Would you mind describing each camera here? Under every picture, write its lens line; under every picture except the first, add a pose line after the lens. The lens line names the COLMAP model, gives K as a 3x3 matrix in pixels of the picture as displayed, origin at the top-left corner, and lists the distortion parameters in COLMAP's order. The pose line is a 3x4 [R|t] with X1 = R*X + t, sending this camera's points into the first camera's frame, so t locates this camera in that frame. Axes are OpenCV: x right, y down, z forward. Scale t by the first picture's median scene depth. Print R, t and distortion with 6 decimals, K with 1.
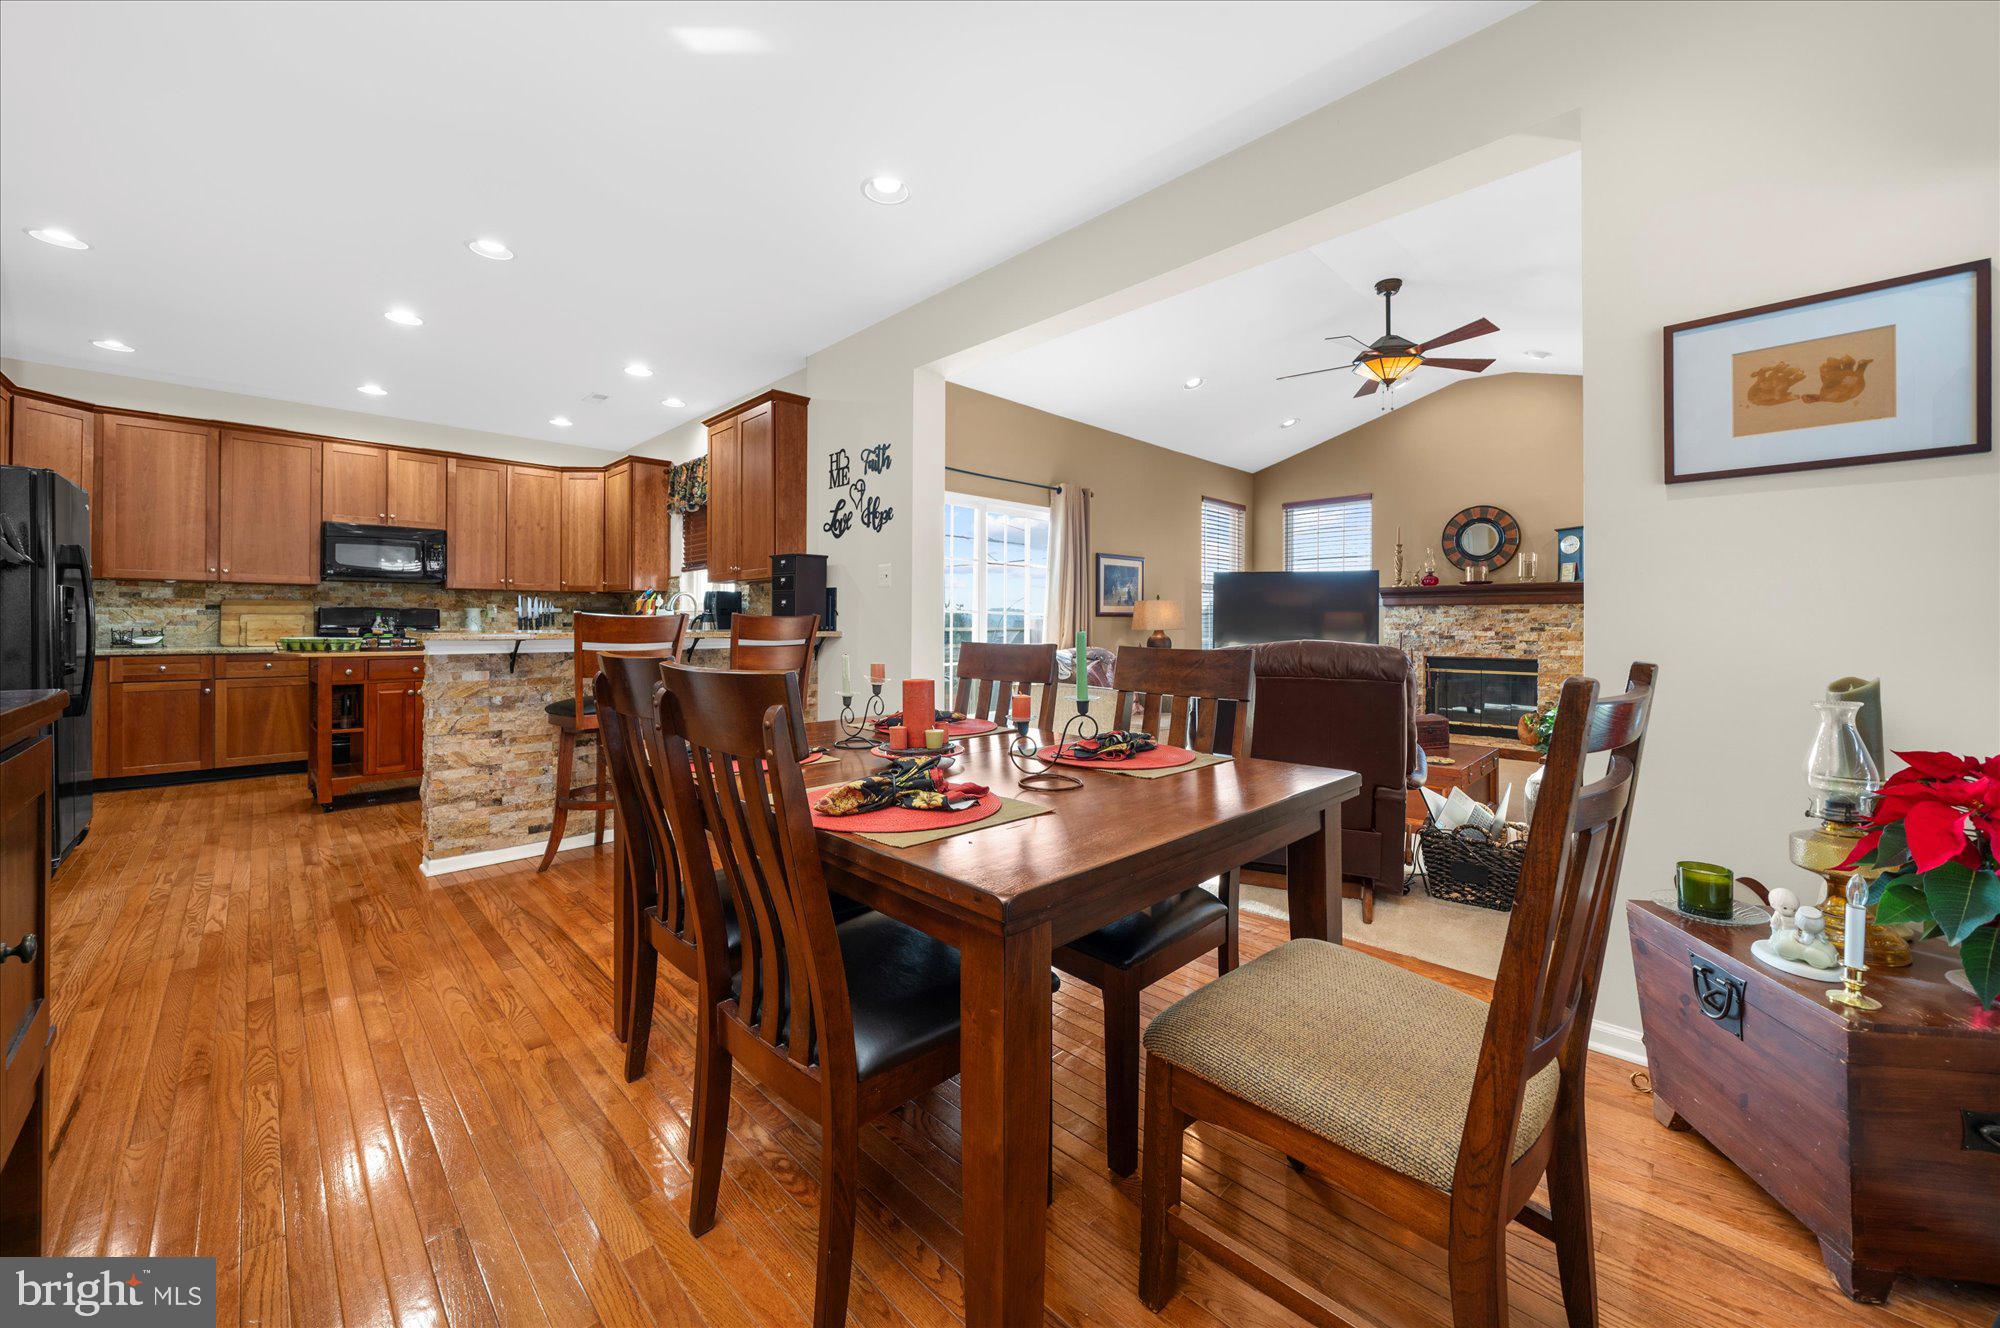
lens RADIAL K [[741.1, 0, 978.0], [0, 741.1, 623.9], [0, 0, 1]] dist [0.000121, -0.000407]
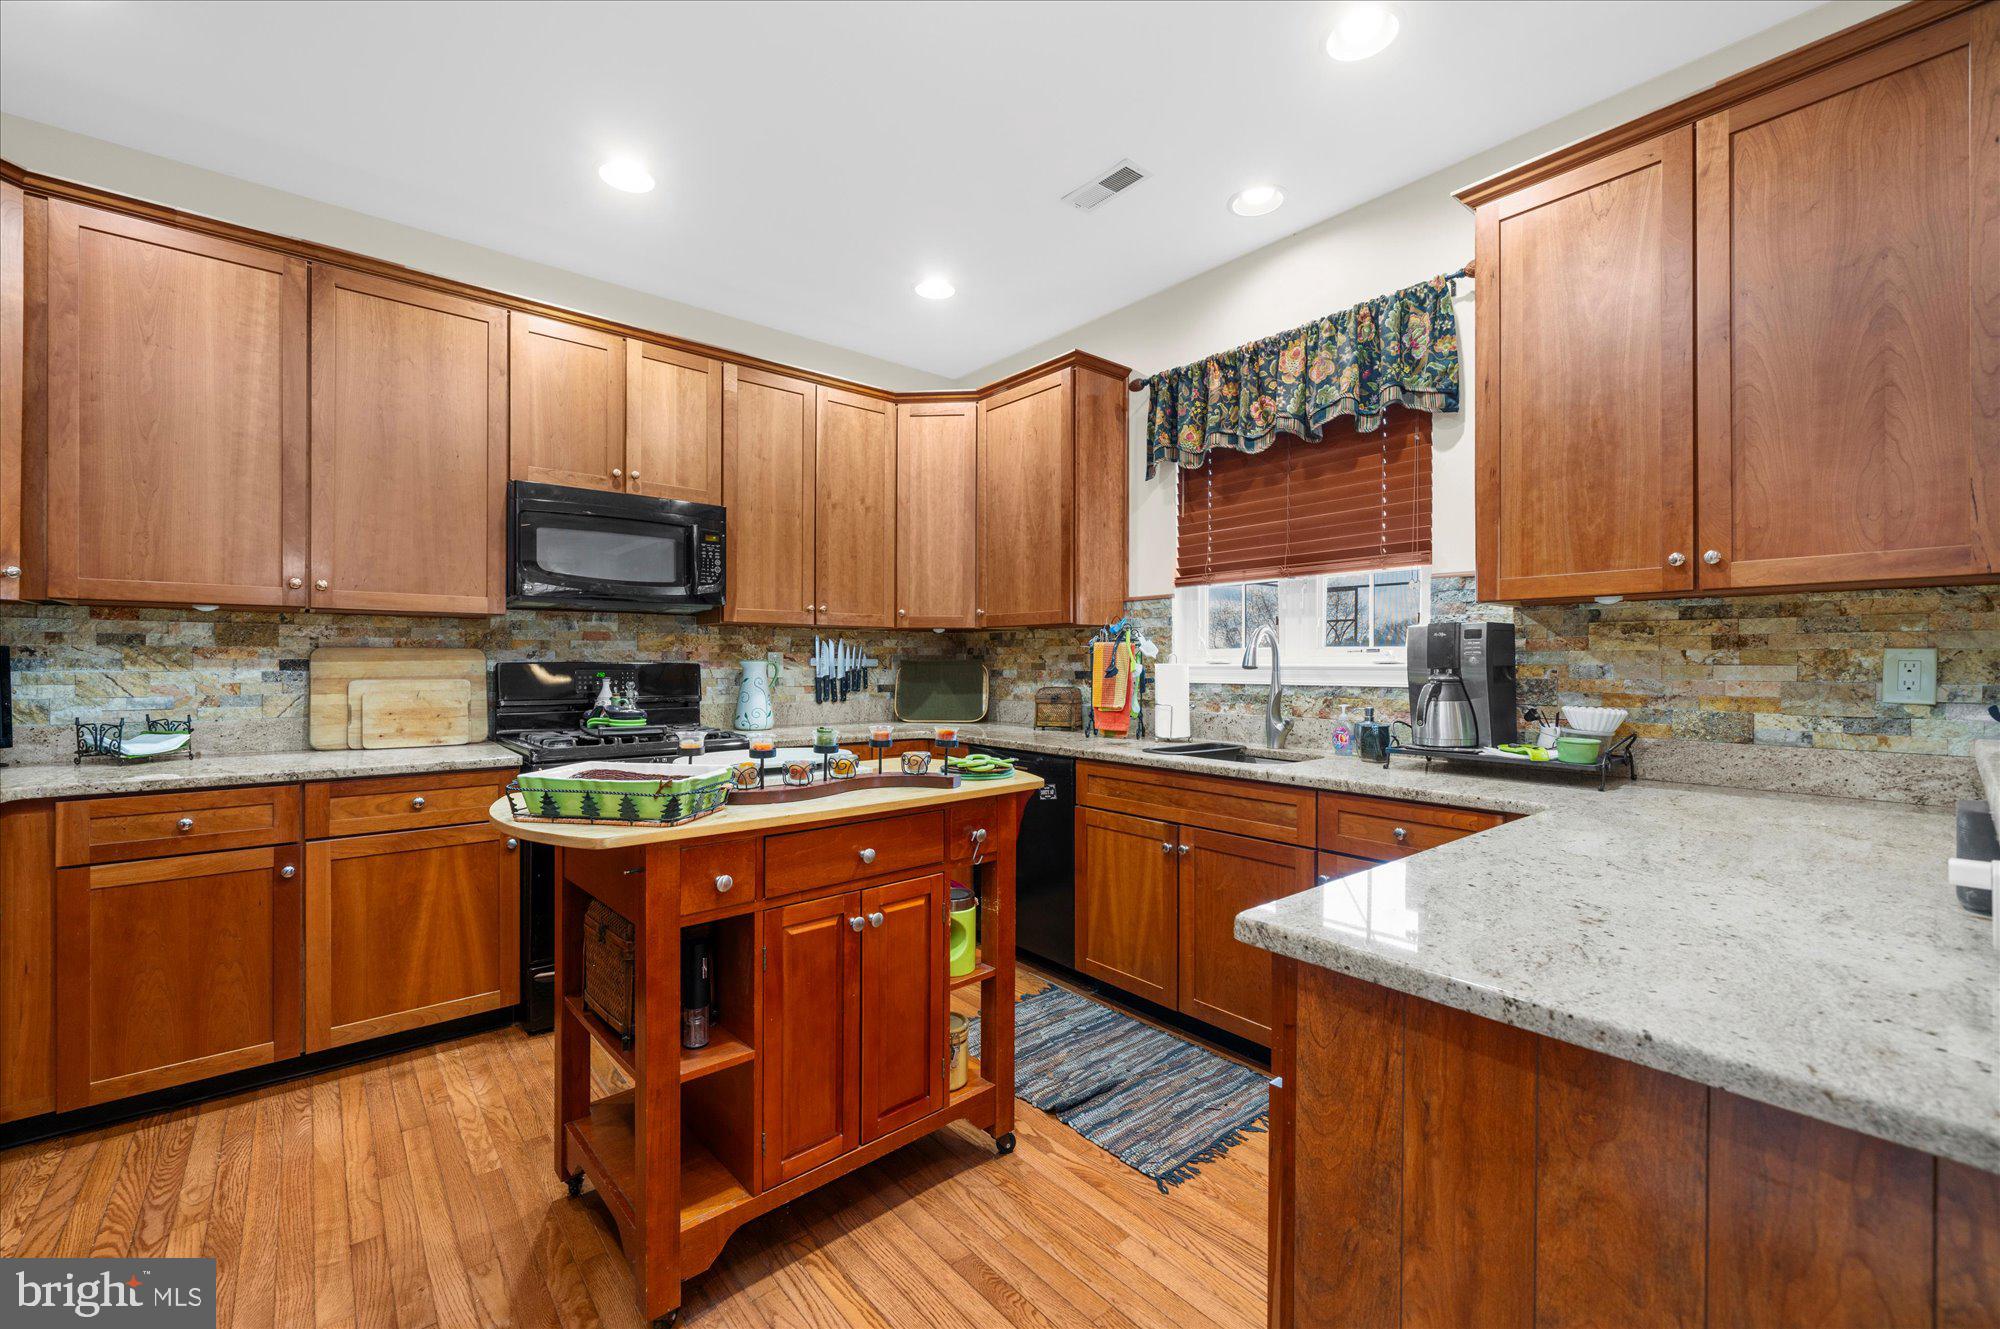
lens RADIAL K [[800.9, 0, 982.1], [0, 800.9, 667.1], [0, 0, 1]] dist [0.000504, -0.000104]
pose [[0.997331, -0.003143, -0.072941, -0.577985], [0.003369, 0.999990, 0.002967, -0.021779], [0.072931, -0.003205, 0.997332, 0.541971]]
